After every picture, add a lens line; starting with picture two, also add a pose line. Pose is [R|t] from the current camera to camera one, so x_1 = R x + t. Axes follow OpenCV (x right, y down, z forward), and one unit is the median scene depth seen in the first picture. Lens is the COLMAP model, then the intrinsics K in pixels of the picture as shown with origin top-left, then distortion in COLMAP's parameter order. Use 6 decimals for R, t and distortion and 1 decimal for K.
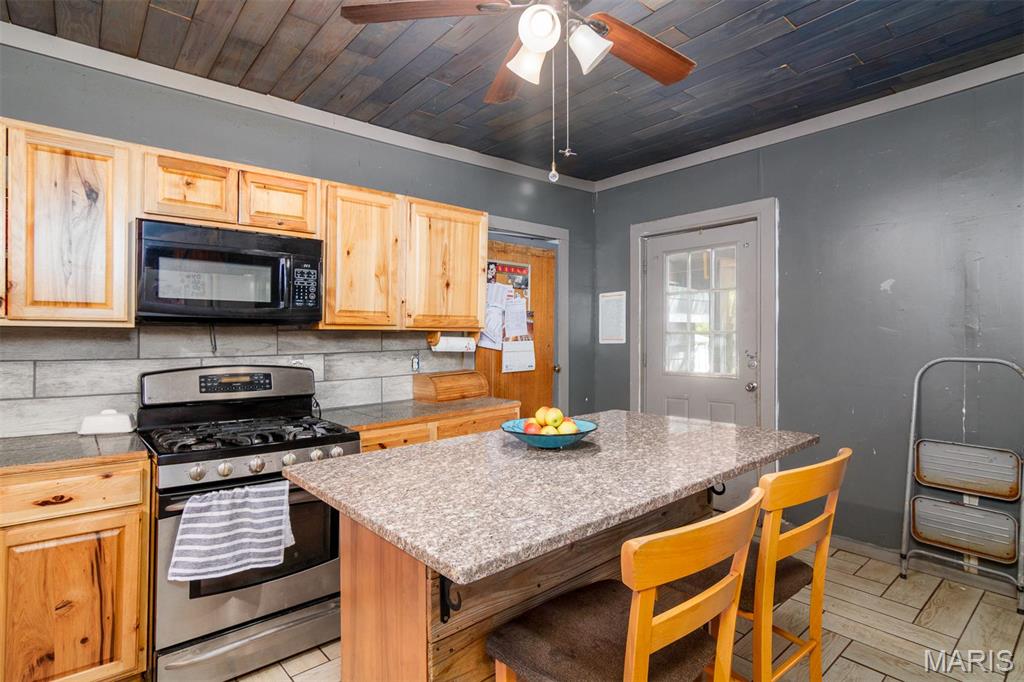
lens RADIAL K [[515.2, 0, 508.9], [0, 515.2, 335.6], [0, 0, 1]] dist [0.000061, 0.000214]
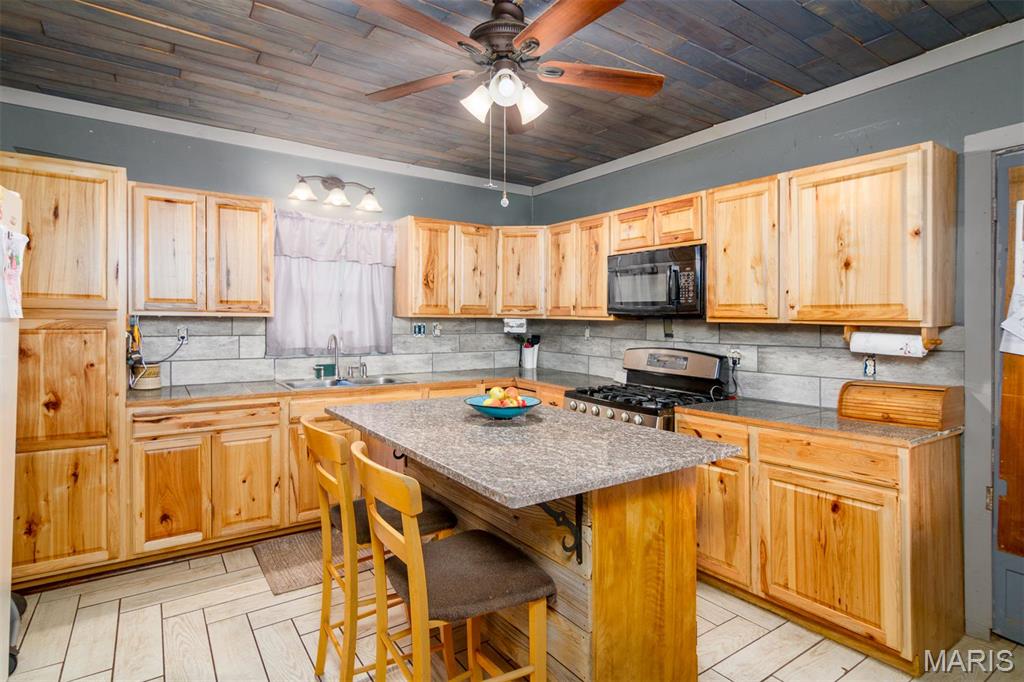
lens RADIAL K [[515.2, 0, 481.1], [0, 515.2, 315.1], [0, 0, 1]] dist [0.000061, 0.000214]
pose [[-0.127957, -0.005344, -0.991765, 0.767127], [-0.008334, 0.999956, -0.004313, -0.017277], [0.991745, 0.007713, -0.127996, 0.610619]]
